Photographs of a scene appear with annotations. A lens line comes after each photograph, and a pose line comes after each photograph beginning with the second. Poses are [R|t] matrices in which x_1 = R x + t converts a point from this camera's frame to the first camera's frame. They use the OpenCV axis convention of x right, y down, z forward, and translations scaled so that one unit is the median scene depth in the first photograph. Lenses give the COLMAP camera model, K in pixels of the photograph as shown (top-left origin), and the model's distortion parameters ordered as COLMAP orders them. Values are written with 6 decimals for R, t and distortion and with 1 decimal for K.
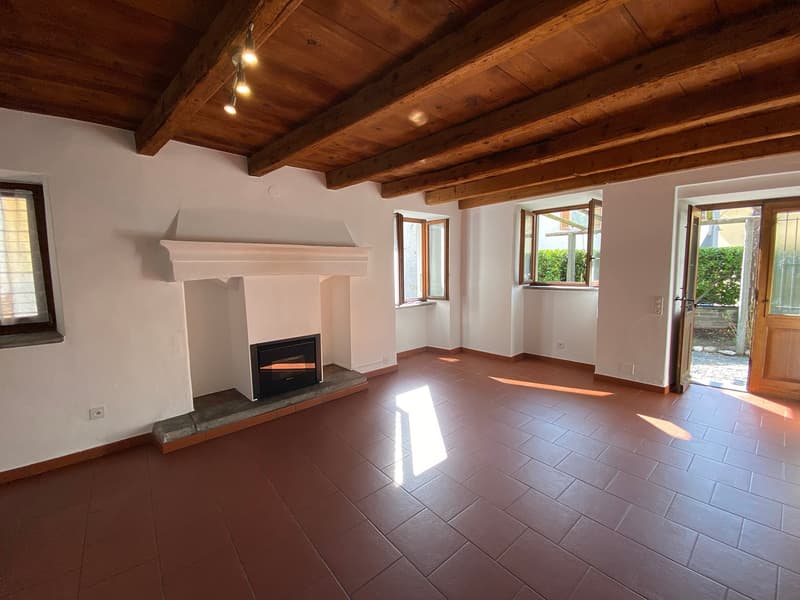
lens RADIAL K [[325.7, 0, 400.0], [0, 325.7, 300.0], [0, 0, 1]] dist [0.027430, -0.021796]
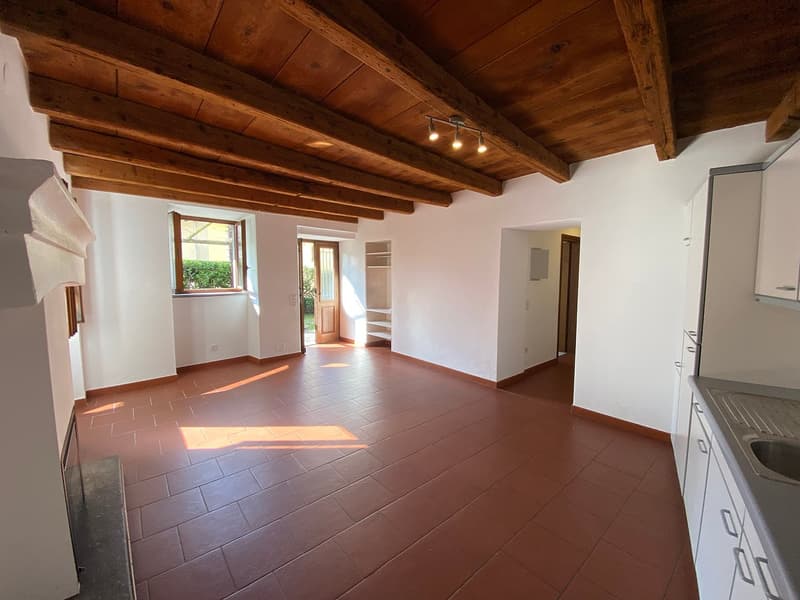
lens RADIAL K [[325.7, 0, 400.0], [0, 325.7, 300.0], [0, 0, 1]] dist [0.027430, -0.021796]
pose [[-0.016838, -0.068346, 0.997520, -0.735246], [0.097229, 0.992821, 0.069666, -0.041862], [-0.995120, 0.098161, -0.010071, 0.511240]]
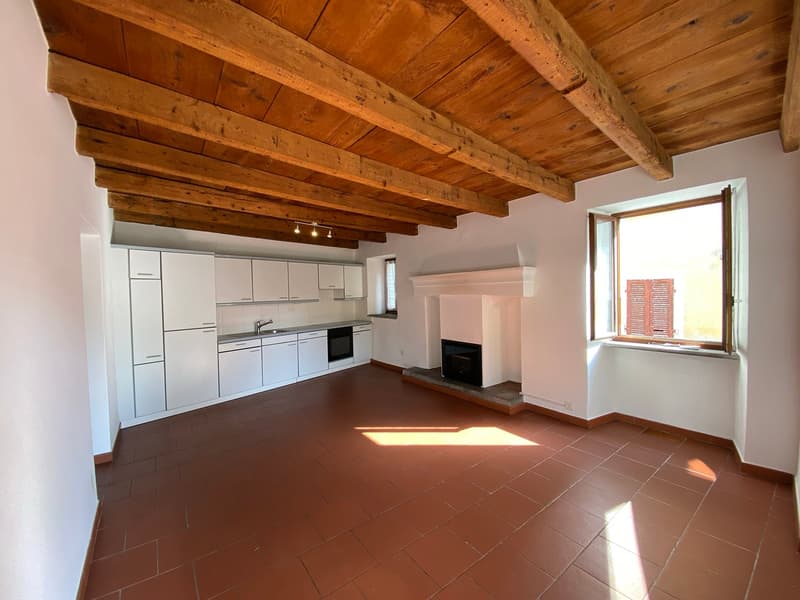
lens RADIAL K [[325.7, 0, 400.0], [0, 325.7, 300.0], [0, 0, 1]] dist [0.027430, -0.021796]
pose [[-0.080581, 0.034572, -0.996148, 0.916079], [-0.080338, 0.995922, 0.041063, -0.079310], [0.993505, 0.083337, -0.077475, 0.771535]]
